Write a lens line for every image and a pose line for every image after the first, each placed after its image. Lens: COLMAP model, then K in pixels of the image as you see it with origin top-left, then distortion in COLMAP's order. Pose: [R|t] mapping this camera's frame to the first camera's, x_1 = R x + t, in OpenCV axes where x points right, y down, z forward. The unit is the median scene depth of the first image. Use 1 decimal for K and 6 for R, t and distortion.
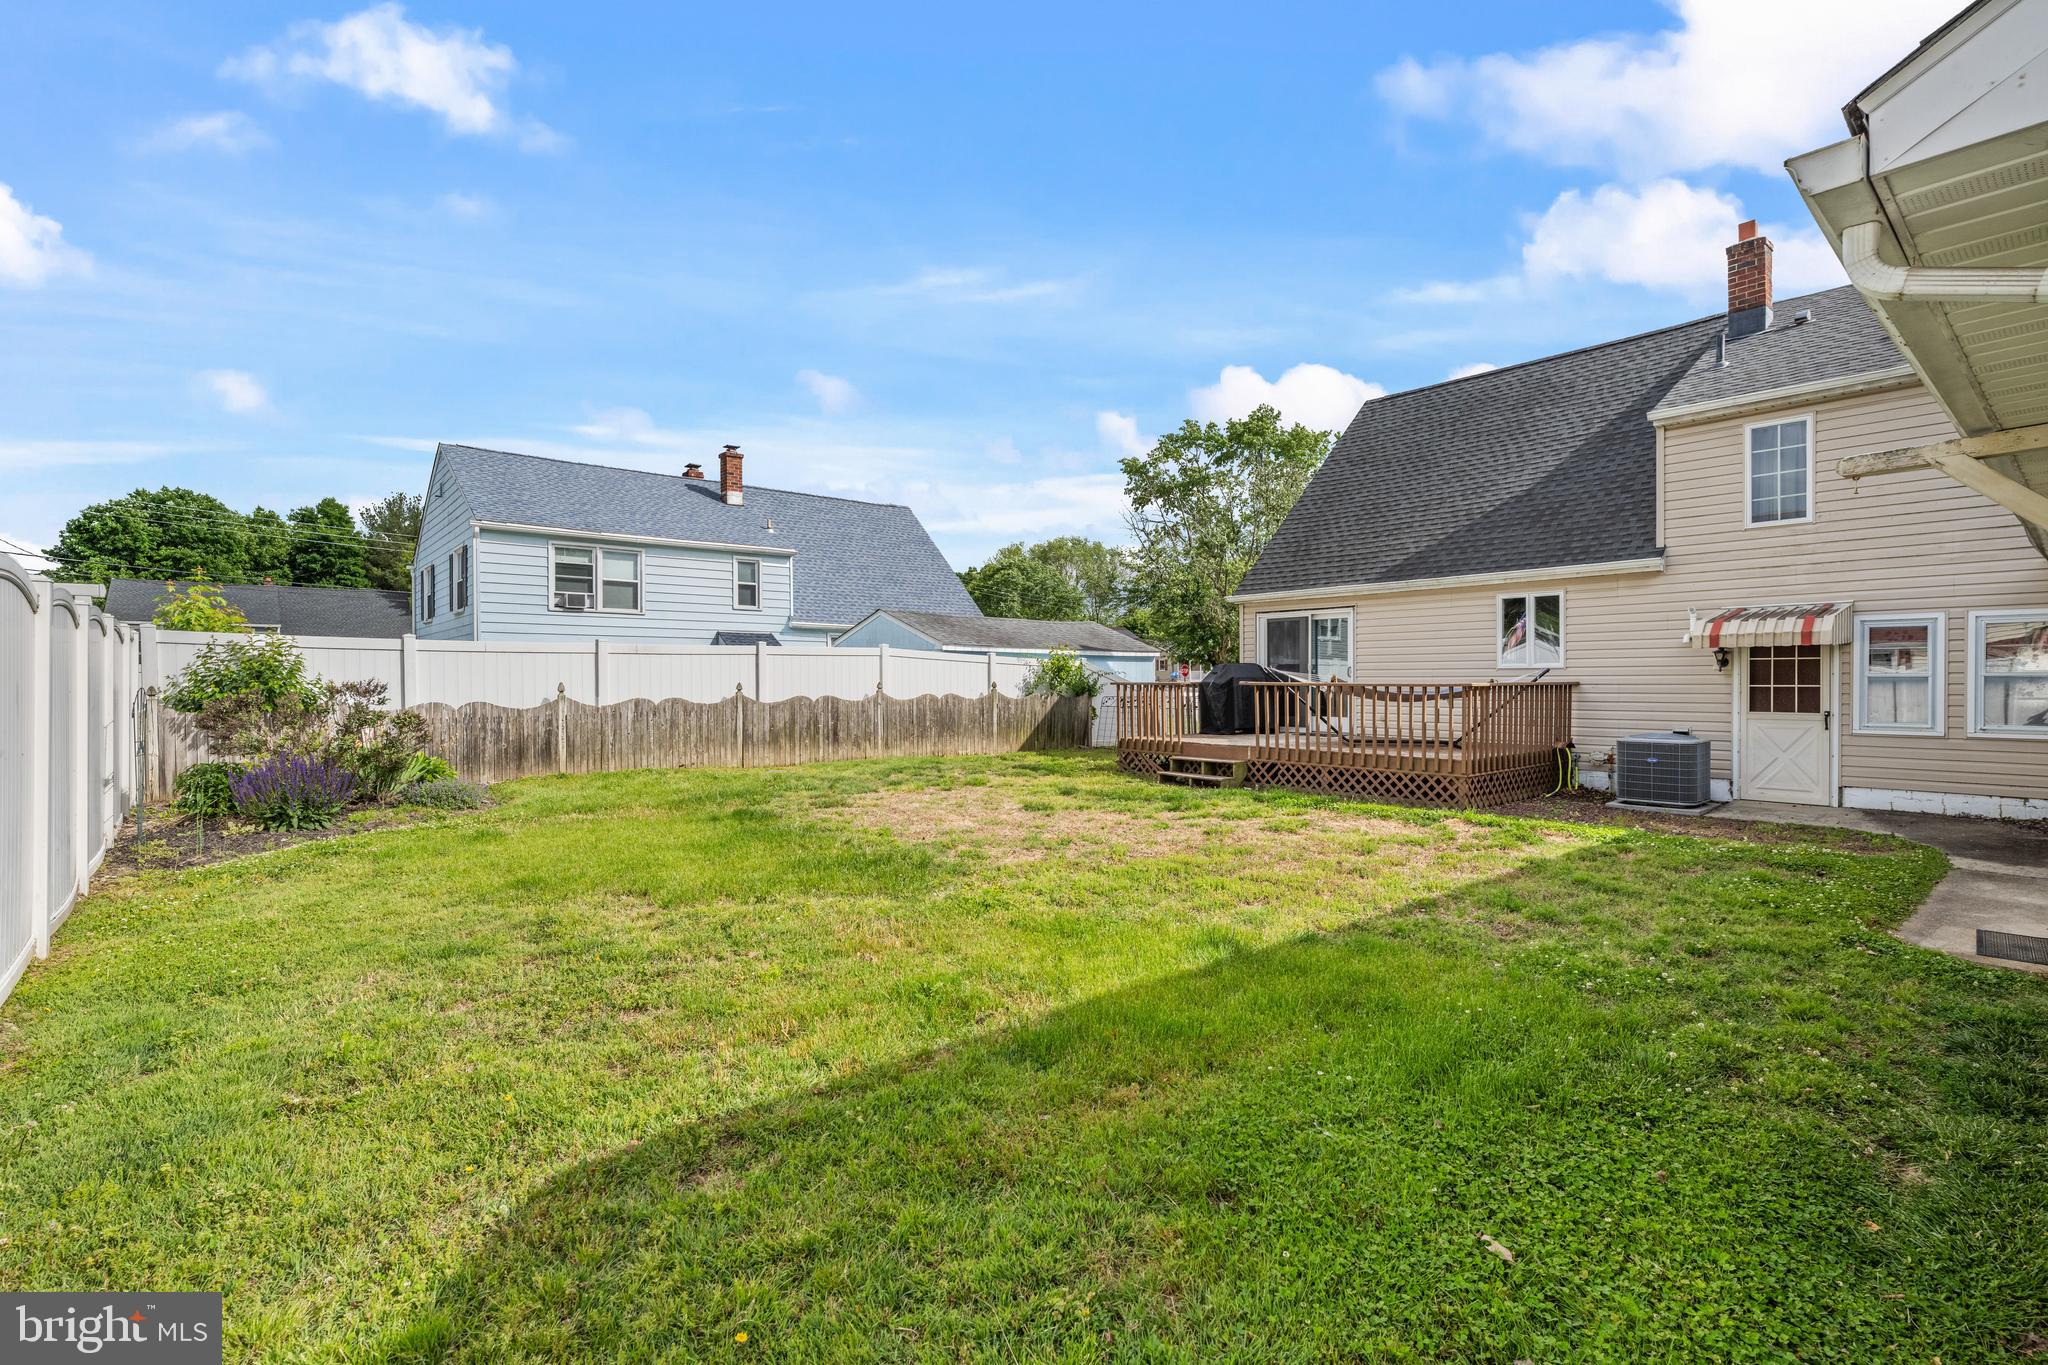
lens RADIAL K [[919.2, 0, 1017.6], [0, 919.2, 682.3], [0, 0, 1]] dist [0.000723, 0.000016]
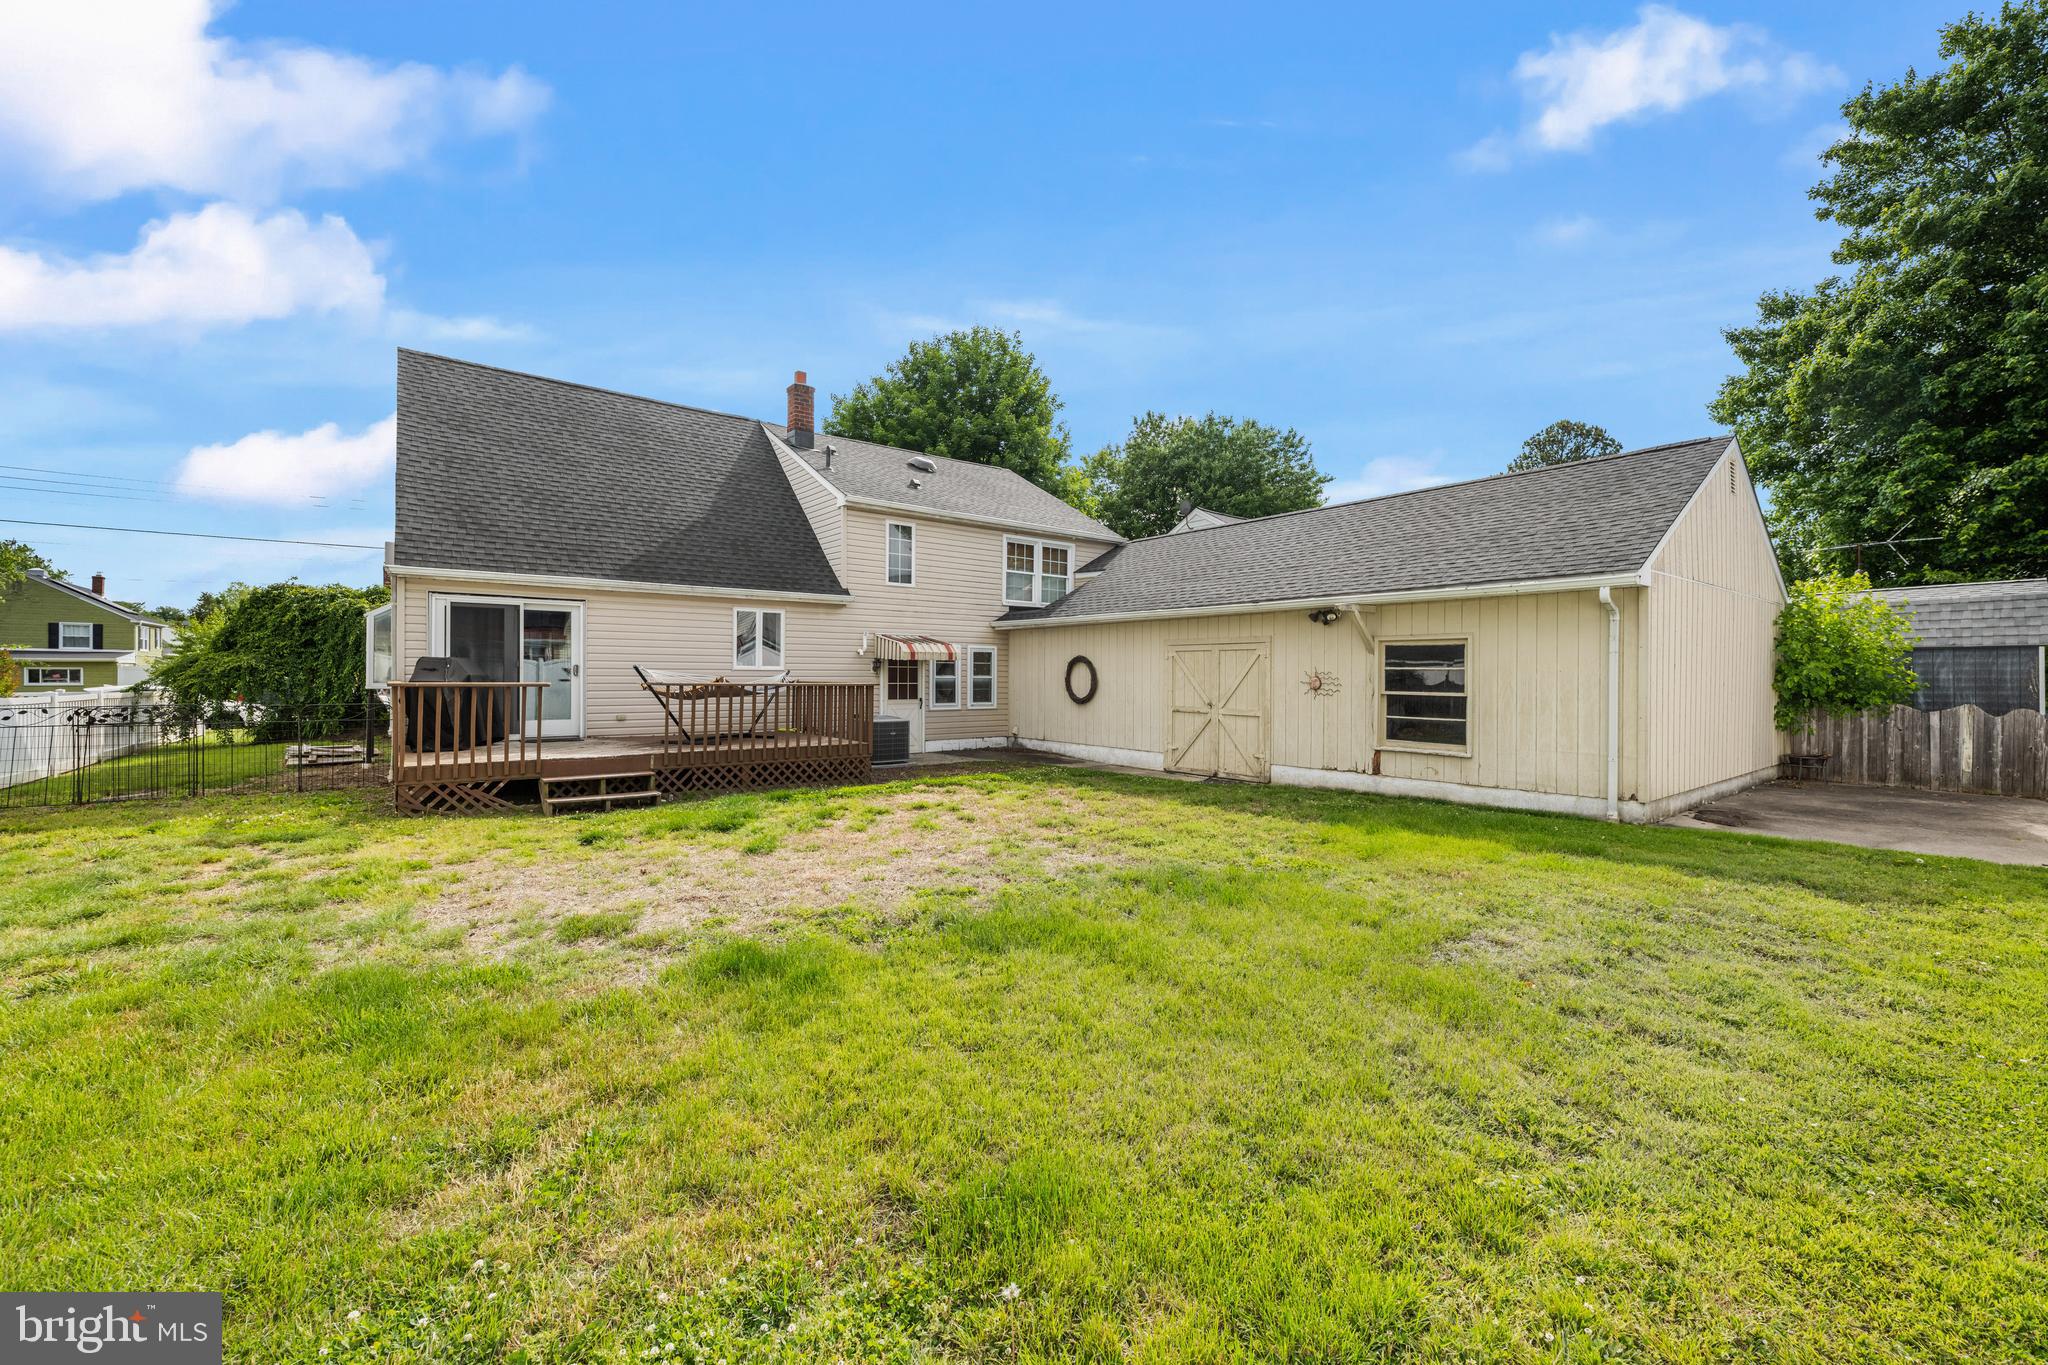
lens RADIAL K [[812.4, 0, 1017.6], [0, 812.4, 680.9], [0, 0, 1]] dist [0.002840, 0.000023]
pose [[0.050249, -0.001144, 0.998736, -0.538978], [-0.000654, 0.999999, 0.001178, -0.002506], [-0.998737, -0.000712, 0.050248, 0.626155]]
